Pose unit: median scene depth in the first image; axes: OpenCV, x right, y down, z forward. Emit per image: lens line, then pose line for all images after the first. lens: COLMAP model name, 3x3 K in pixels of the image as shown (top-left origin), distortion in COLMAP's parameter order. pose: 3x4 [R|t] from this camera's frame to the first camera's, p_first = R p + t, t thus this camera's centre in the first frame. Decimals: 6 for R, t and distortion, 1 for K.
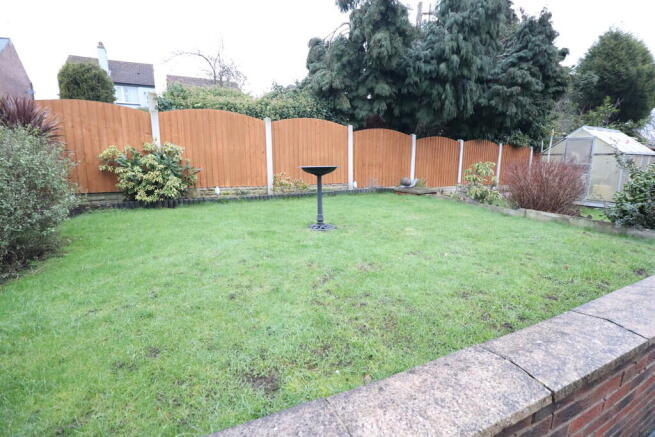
lens RADIAL K [[304.9, 0, 330.3], [0, 304.9, 214.7], [0, 0, 1]] dist [-0.002468, -0.009886]
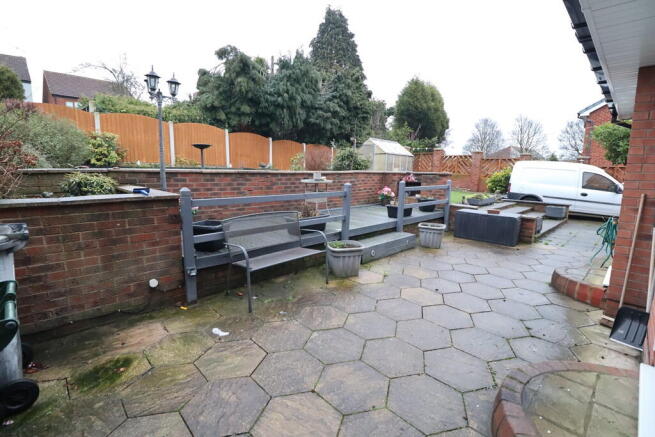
lens RADIAL K [[304.9, 0, 331.1], [0, 304.9, 214.1], [0, 0, 1]] dist [-0.002468, -0.009886]
pose [[0.949991, -0.025460, 0.311237, 0.079320], [0.035576, 0.999006, -0.026868, 0.221007], [-0.310244, 0.036597, 0.949952, -0.695870]]
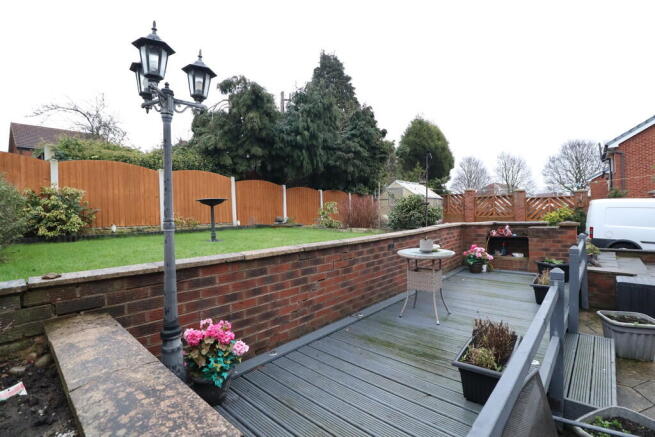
lens RADIAL K [[304.9, 0, 332.6], [0, 304.9, 215.2], [0, 0, 1]] dist [-0.002468, -0.009886]
pose [[0.928886, -0.028915, 0.369235, -0.020419], [0.093871, 0.982775, -0.159191, 0.105424], [-0.358272, 0.182531, 0.915600, -0.282908]]
